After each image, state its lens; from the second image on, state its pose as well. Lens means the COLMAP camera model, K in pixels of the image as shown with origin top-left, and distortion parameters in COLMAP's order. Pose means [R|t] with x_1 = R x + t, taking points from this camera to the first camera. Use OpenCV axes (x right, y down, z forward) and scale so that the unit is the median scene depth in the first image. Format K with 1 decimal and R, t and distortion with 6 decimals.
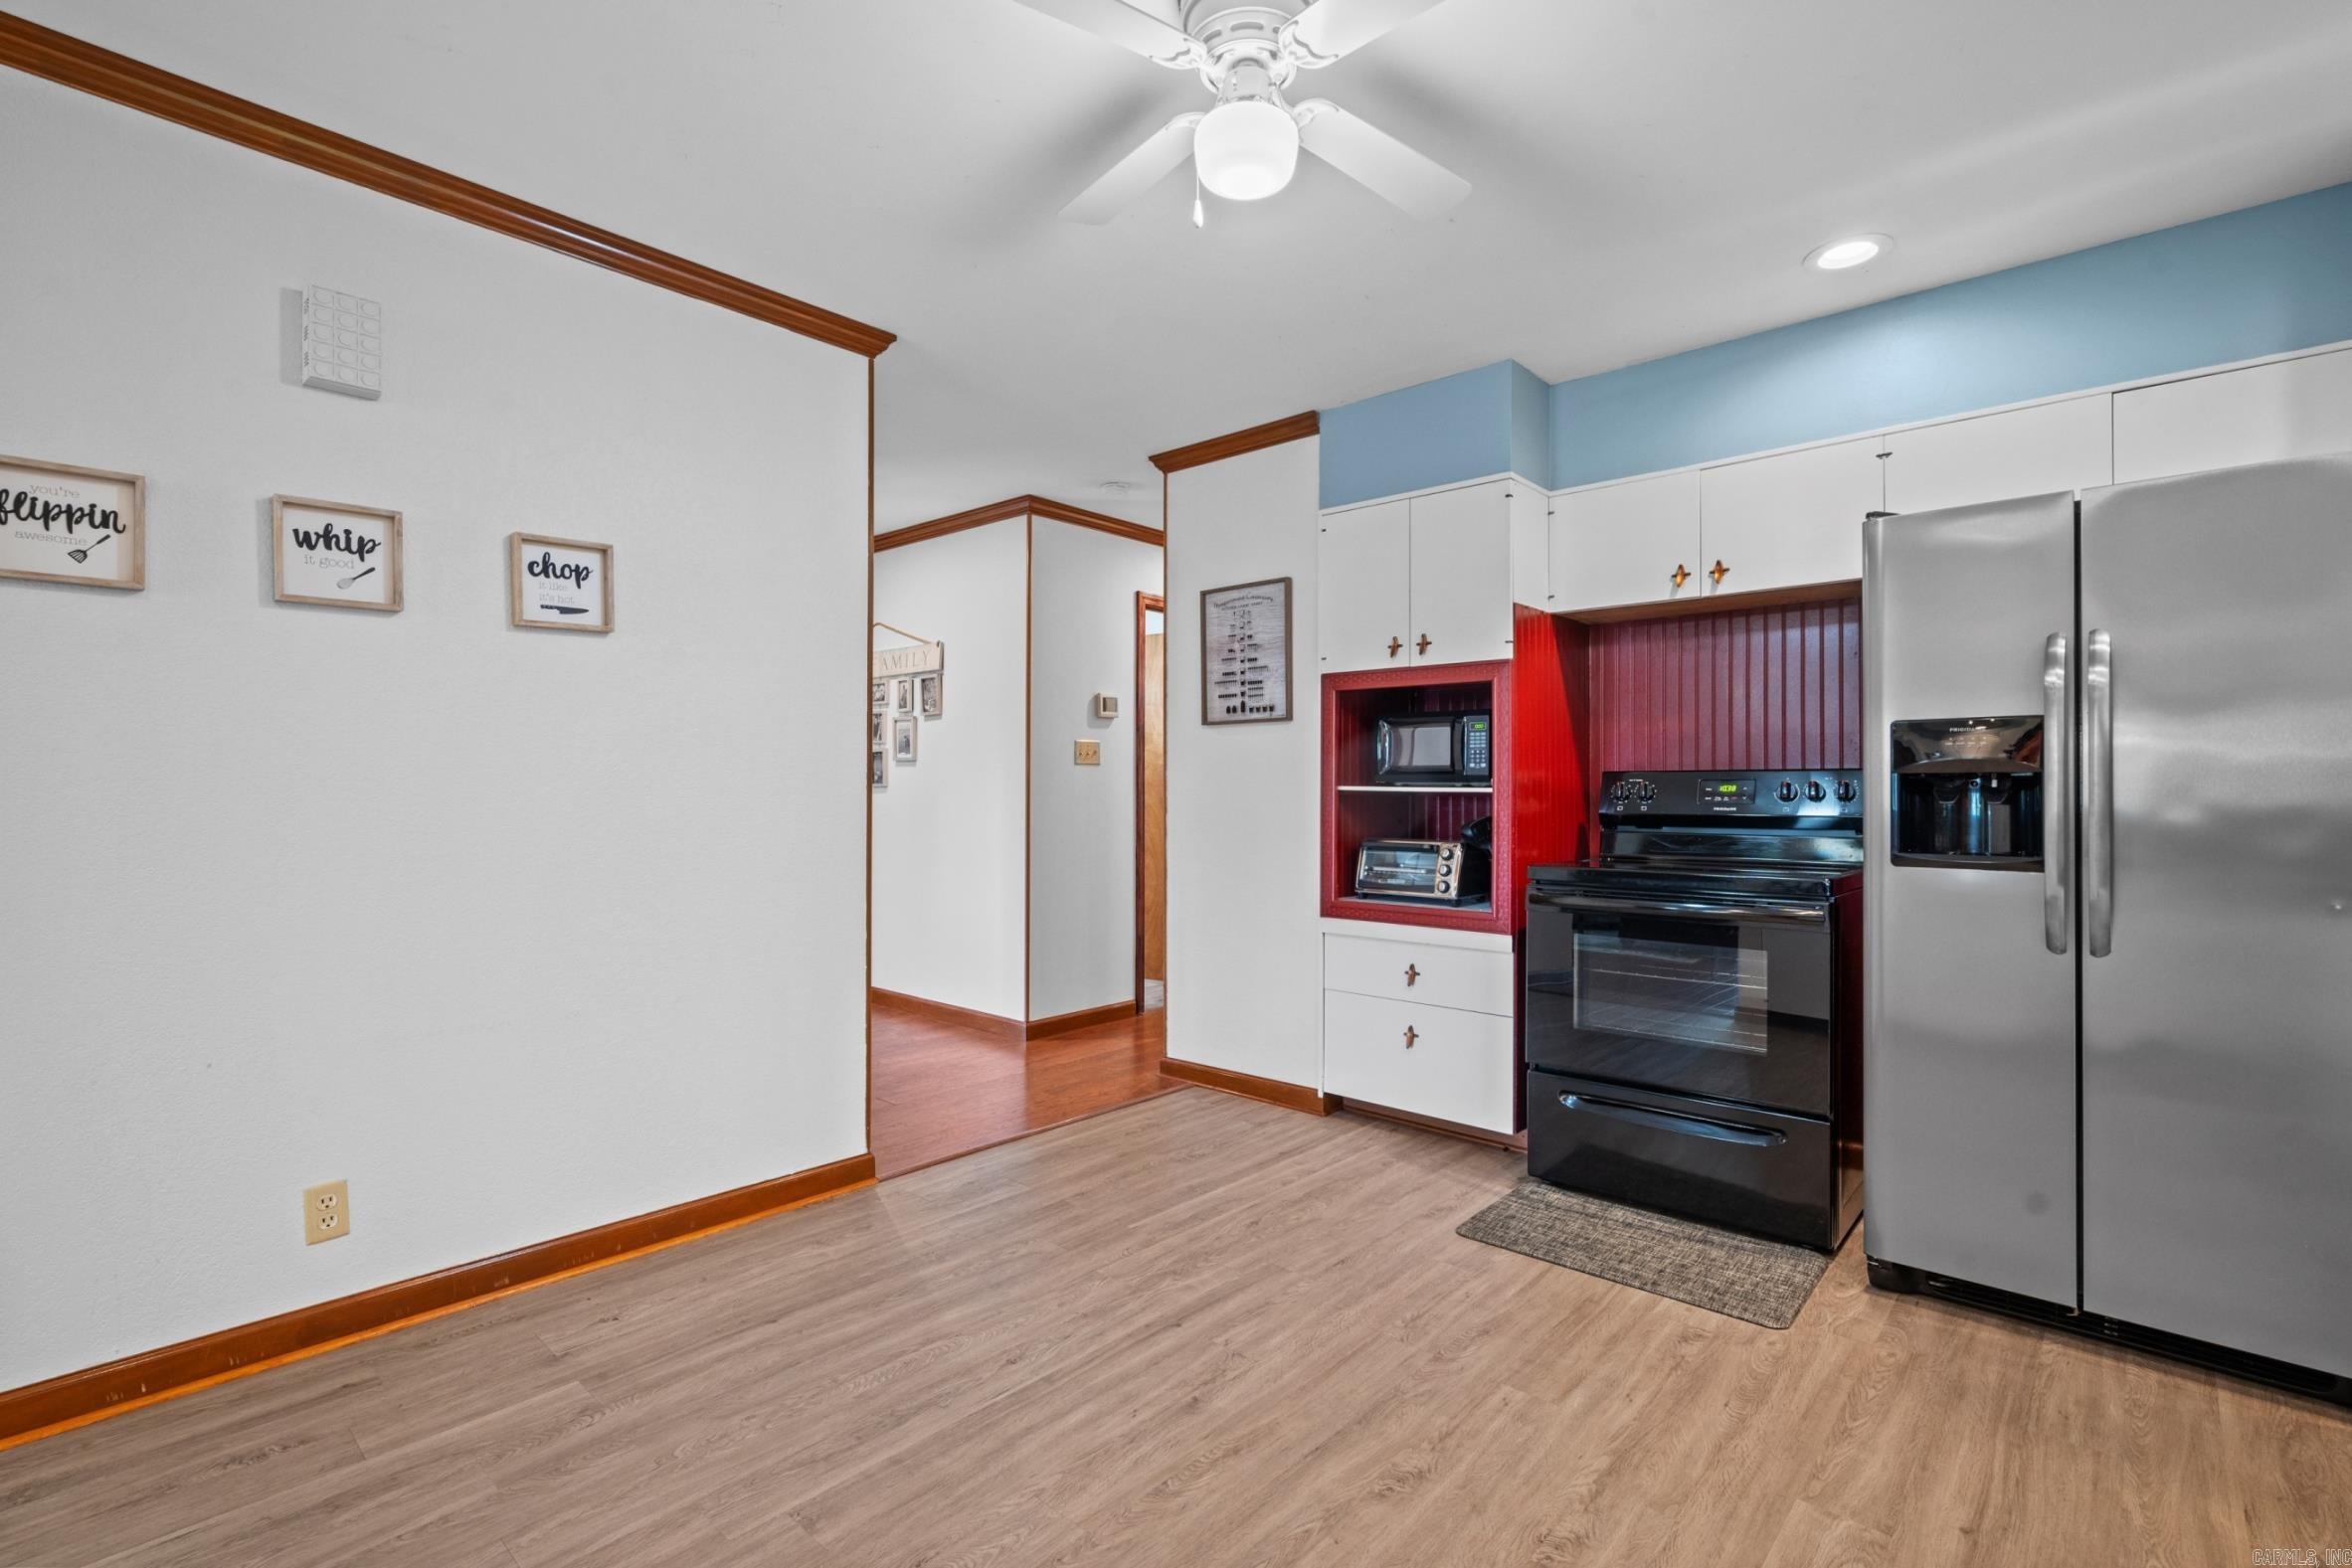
lens RADIAL K [[1080.9, 0, 1153.1], [0, 1080.9, 778.0], [0, 0, 1]] dist [-0.005216, 0.004427]
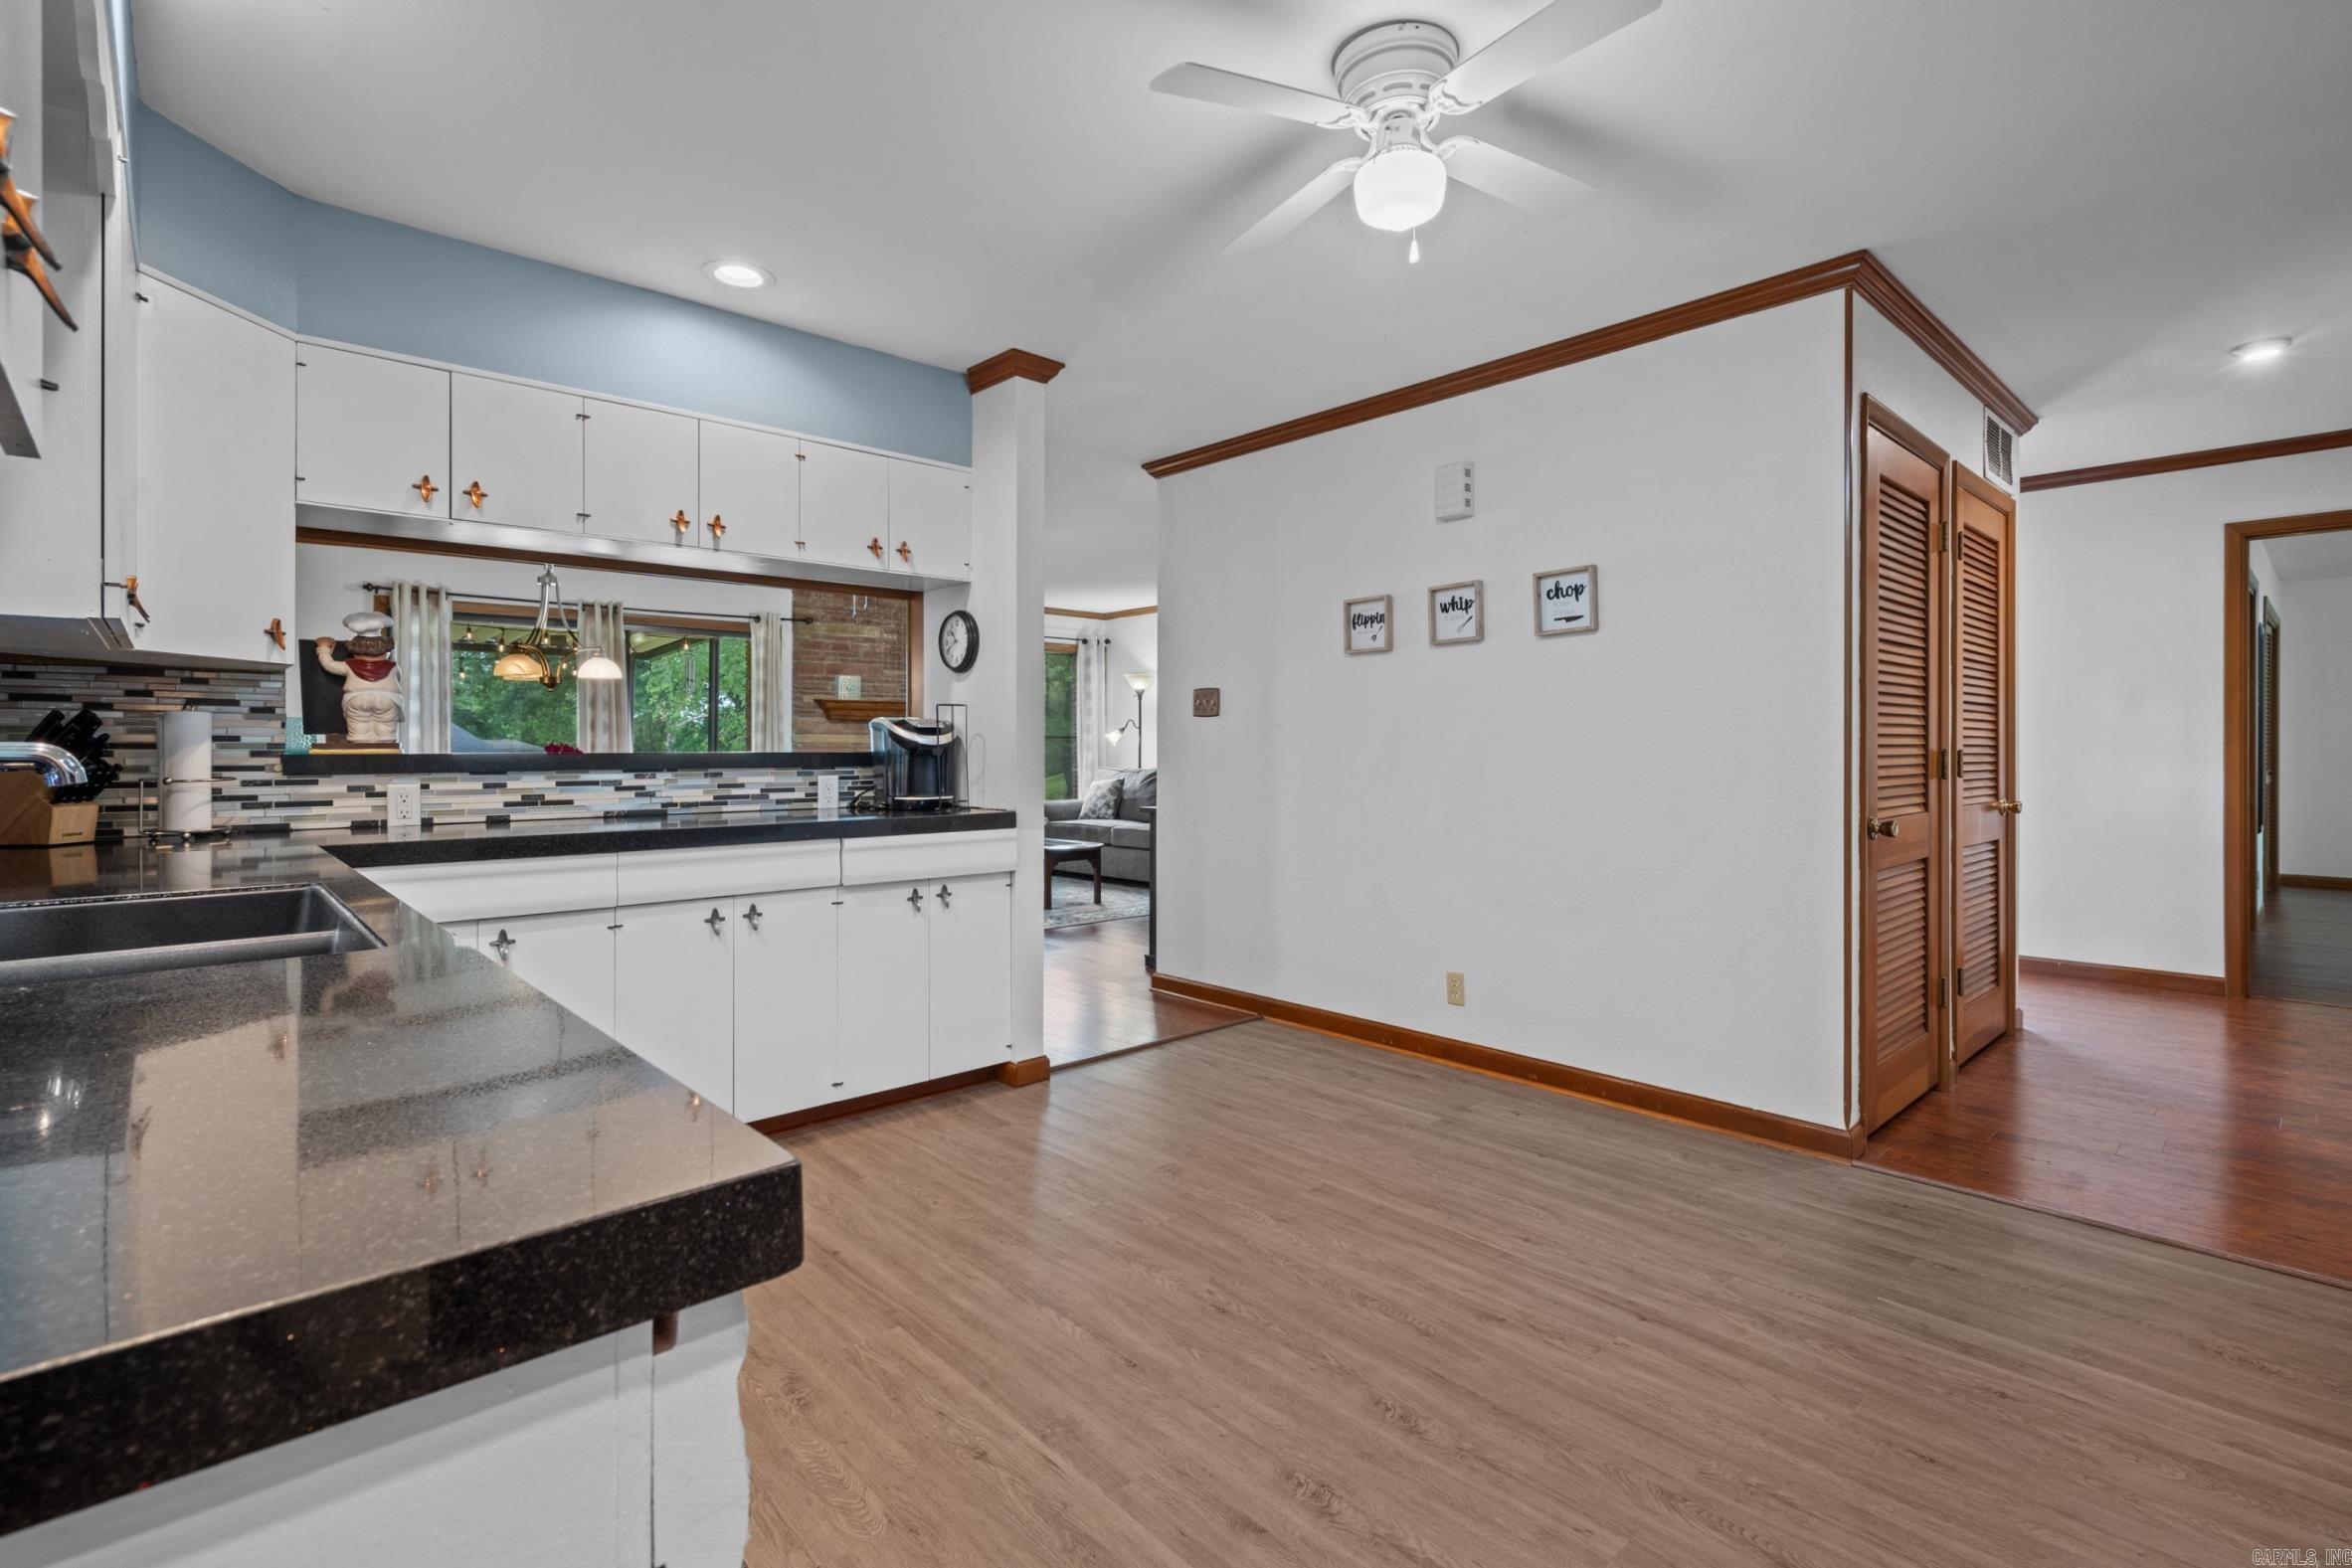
lens RADIAL K [[1080.9, 0, 1198.0], [0, 1080.9, 754.0], [0, 0, 1]] dist [-0.005216, 0.004427]
pose [[-0.070628, 0.002976, -0.997498, 0.903336], [0.011601, 0.999930, 0.002162, 0.010380], [0.997435, -0.011419, -0.070658, 0.632721]]
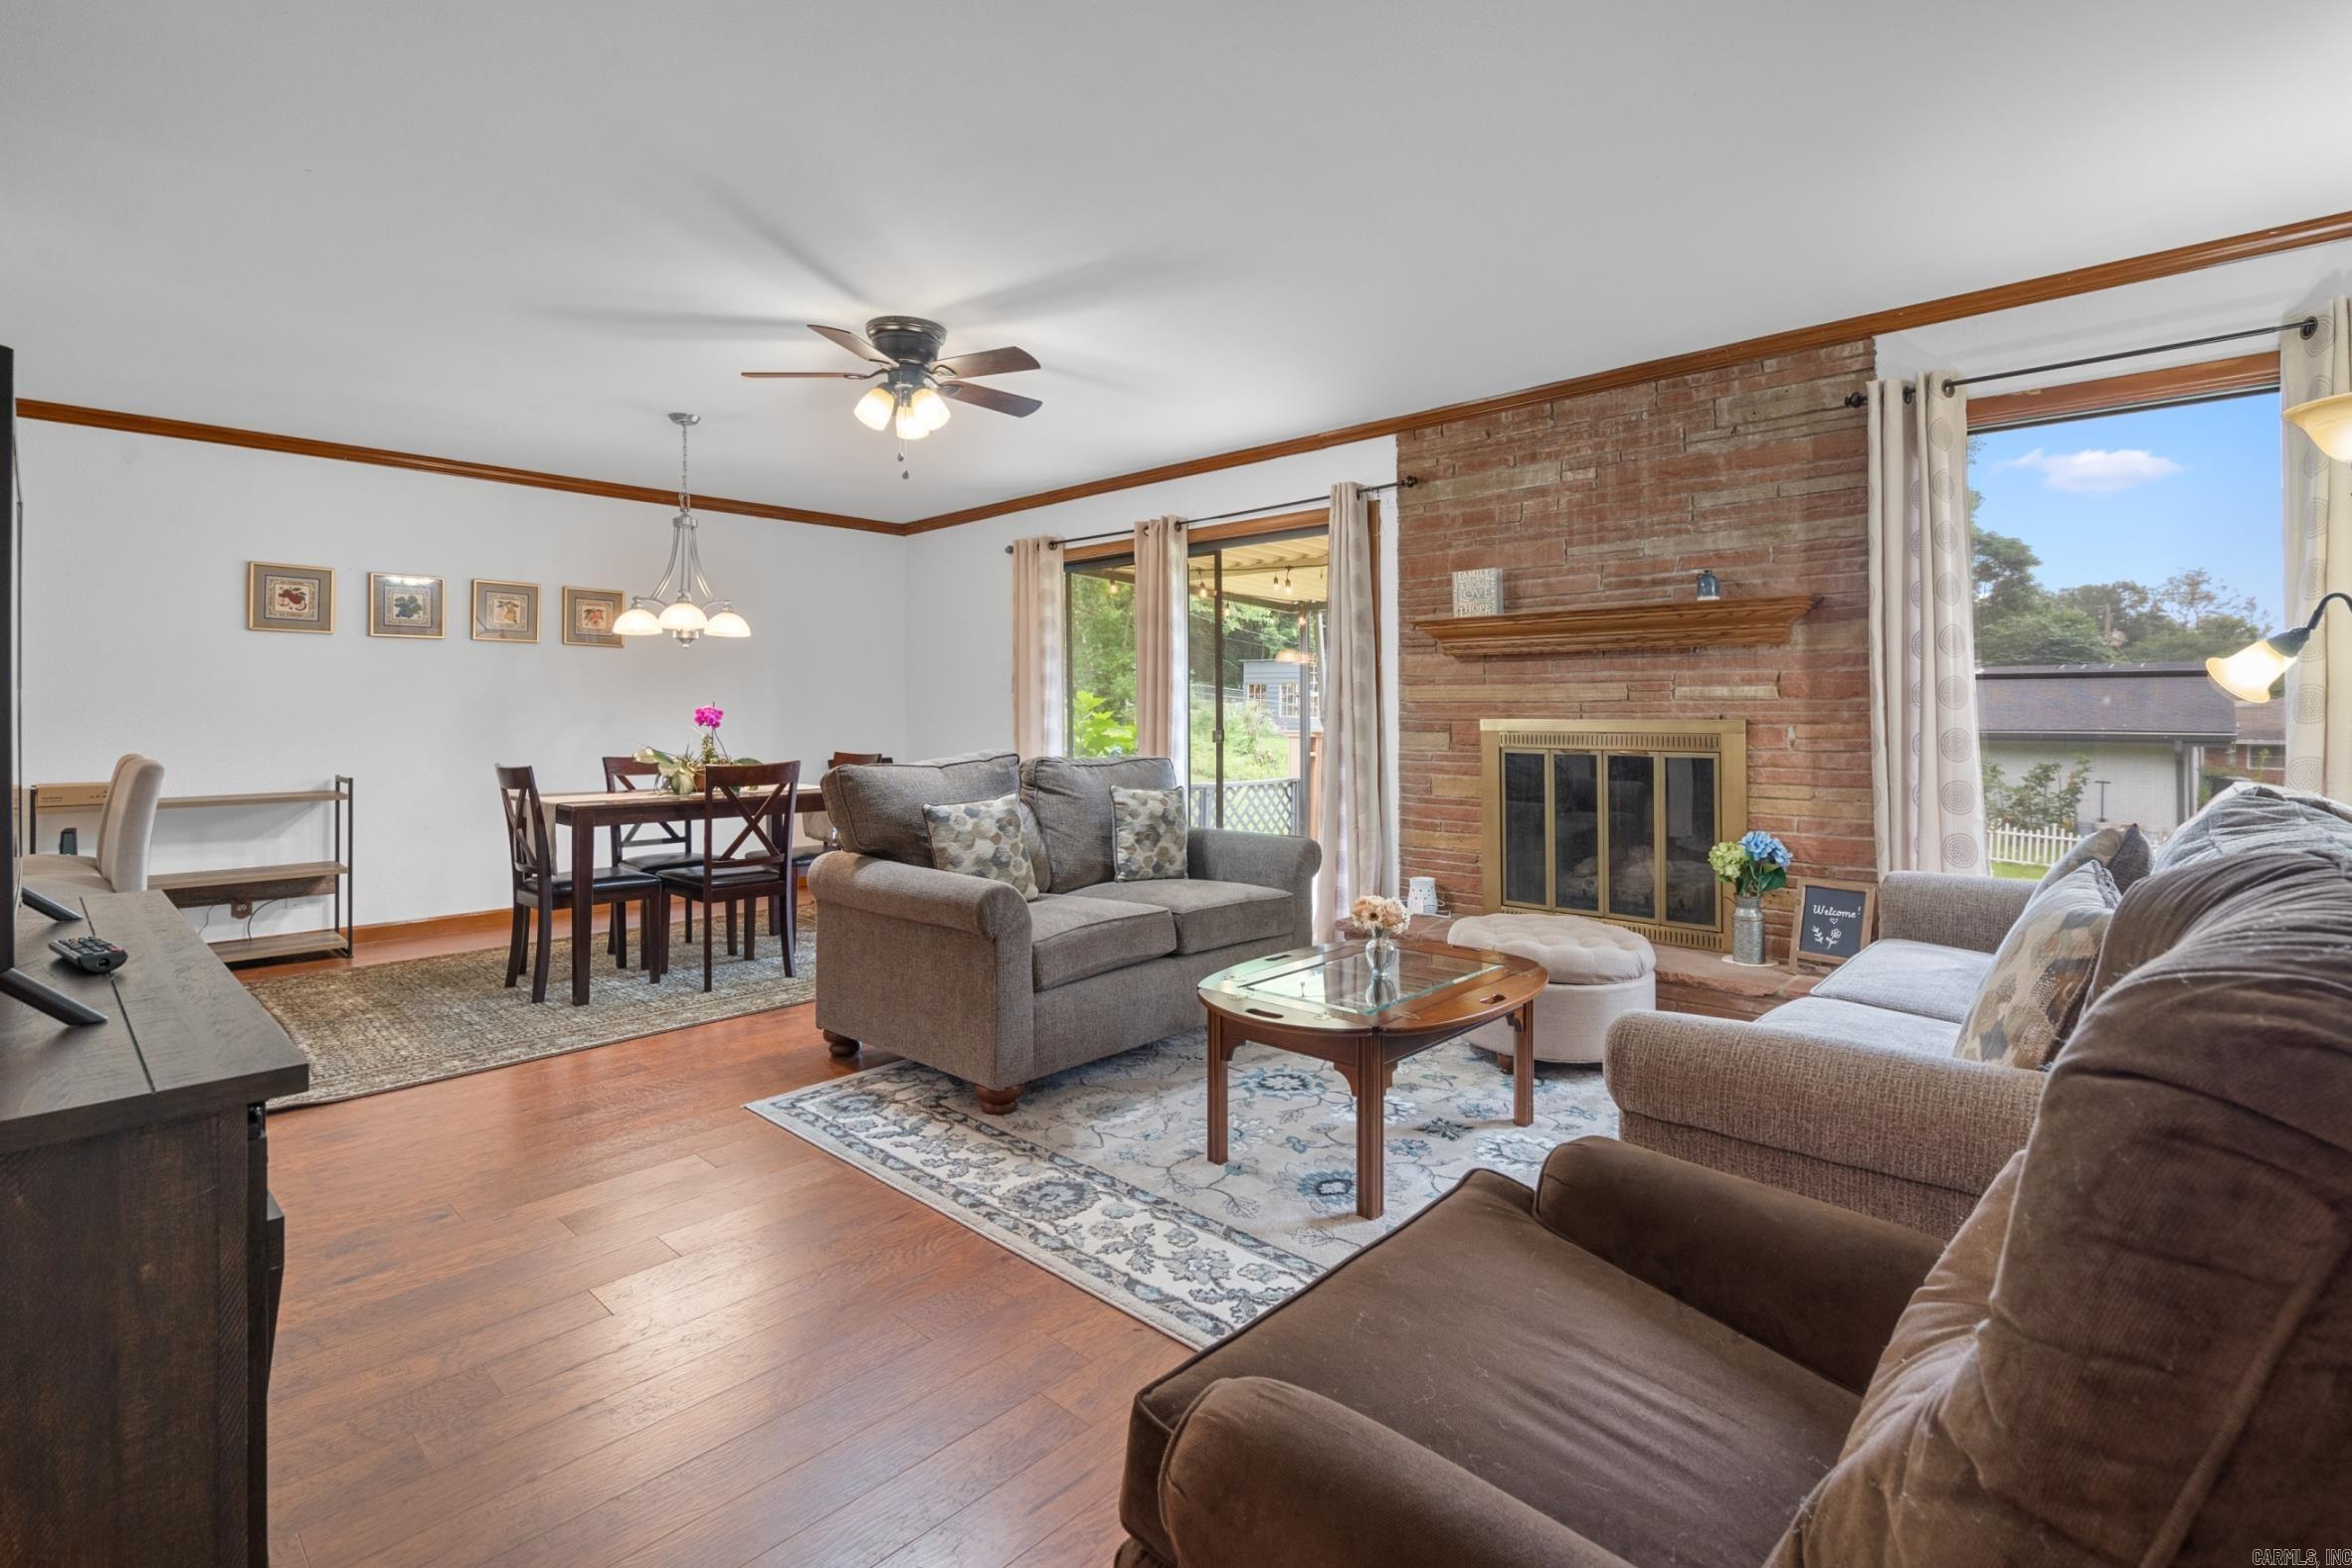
lens RADIAL K [[1080.9, 0, 1139.5], [0, 1080.9, 704.0], [0, 0, 1]] dist [-0.005216, 0.004427]
pose [[-0.999877, -0.001896, 0.015577, -2.023533], [-0.002167, 0.999847, -0.017382, 0.007907], [-0.015541, -0.017413, -0.999728, 1.087424]]
